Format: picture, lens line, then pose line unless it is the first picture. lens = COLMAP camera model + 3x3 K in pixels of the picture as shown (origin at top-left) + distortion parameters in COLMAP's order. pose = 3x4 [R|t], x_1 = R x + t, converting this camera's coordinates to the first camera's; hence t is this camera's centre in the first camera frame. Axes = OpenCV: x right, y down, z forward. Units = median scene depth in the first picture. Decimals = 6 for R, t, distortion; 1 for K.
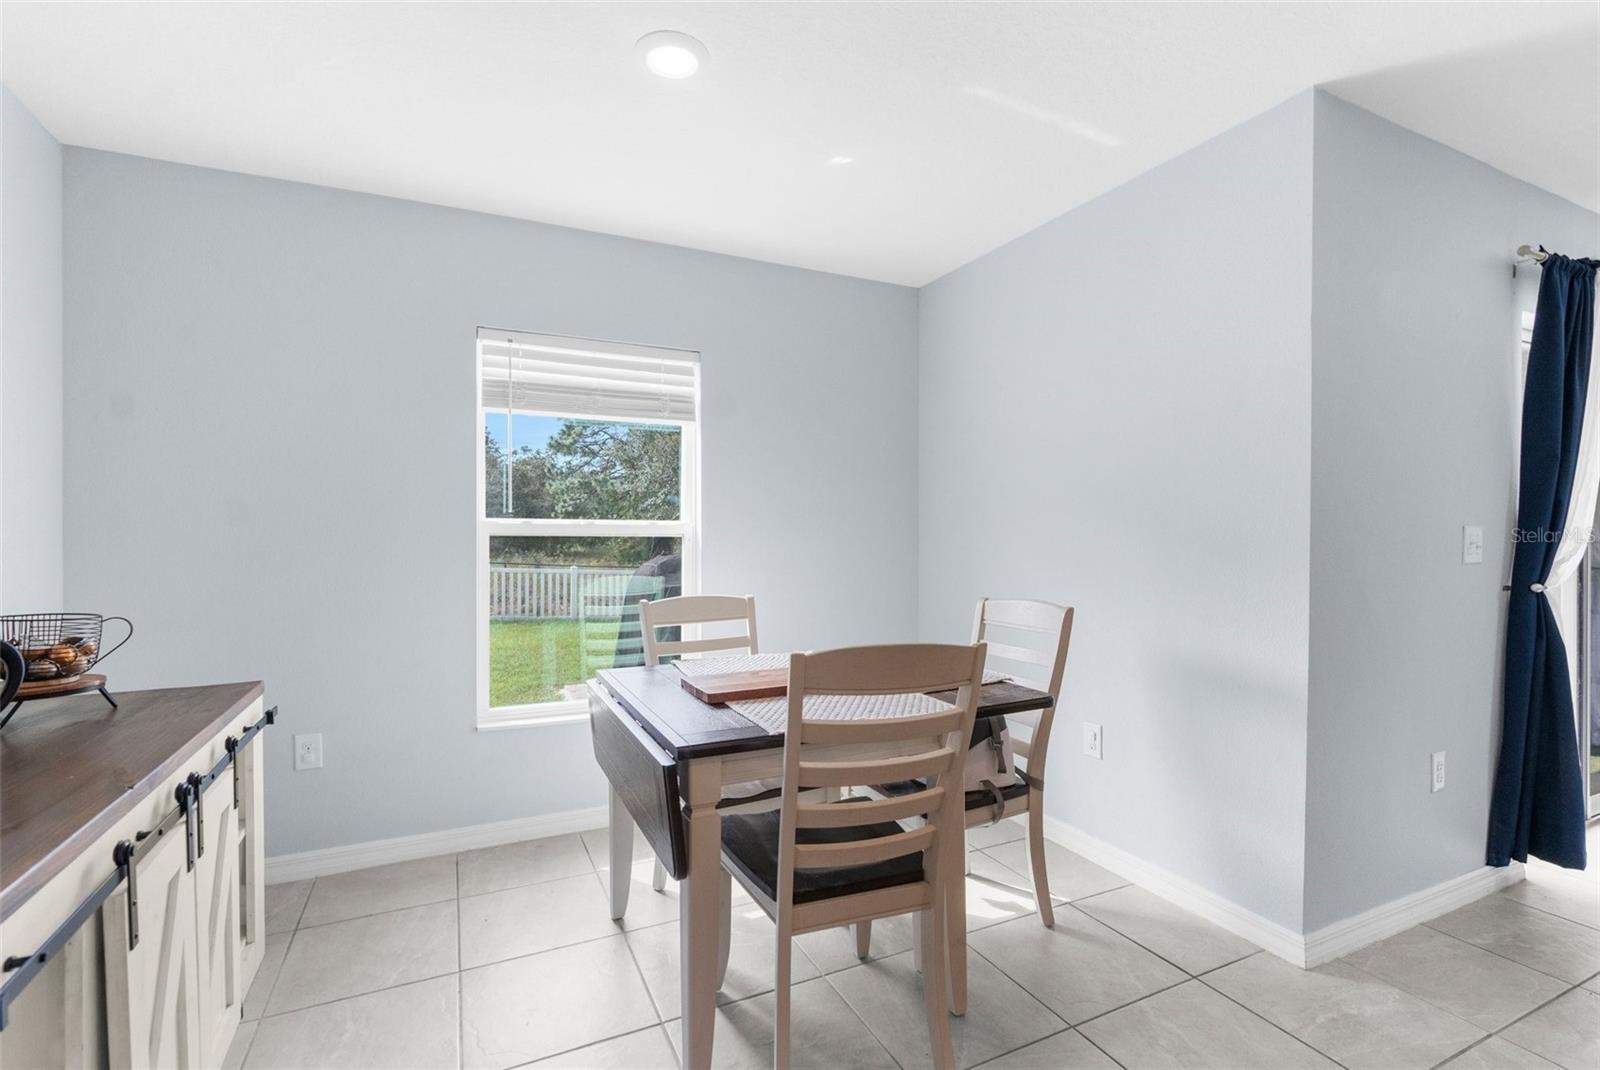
lens RADIAL K [[731.7, 0, 800.0], [0, 731.7, 535.0], [0, 0, 1]] dist [-0.003450, 0.000259]
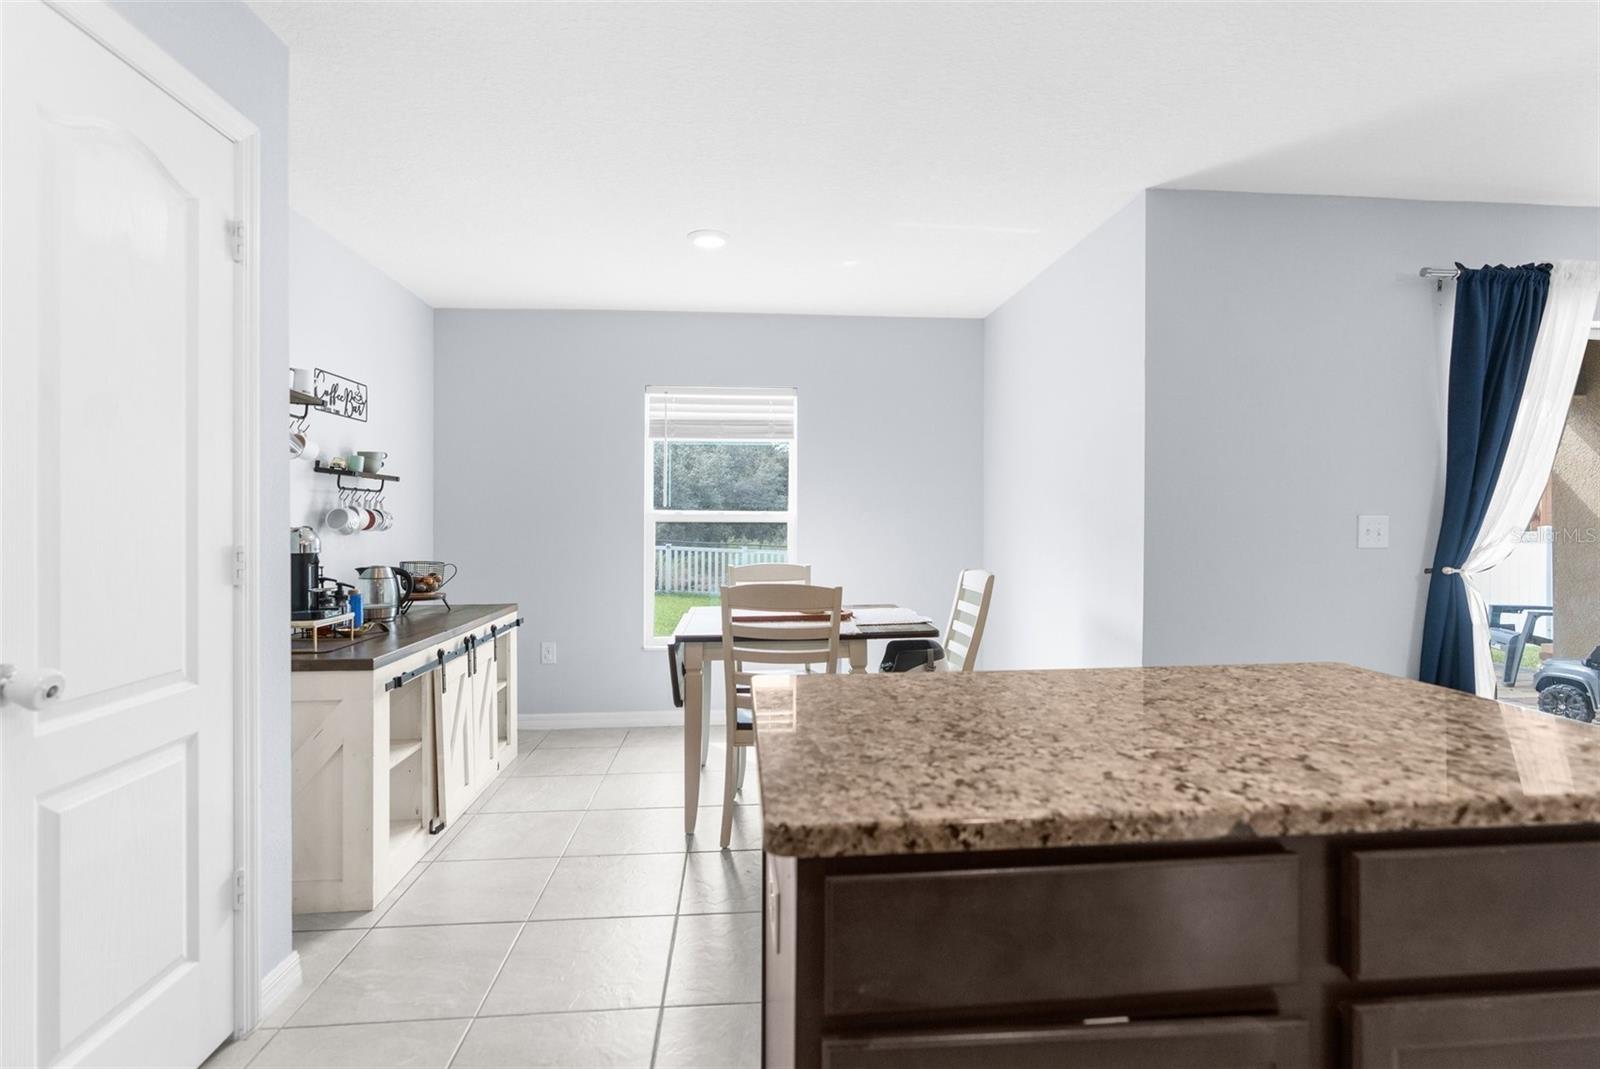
lens RADIAL K [[764.6, 0, 805.4], [0, 764.6, 508.5], [0, 0, 1]] dist [-0.000590, 0.000211]
pose [[0.936644, -0.004815, -0.350249, 0.498469], [-0.000988, 0.999865, -0.016386, -0.002191], [0.350281, 0.015694, 0.936513, -0.436431]]
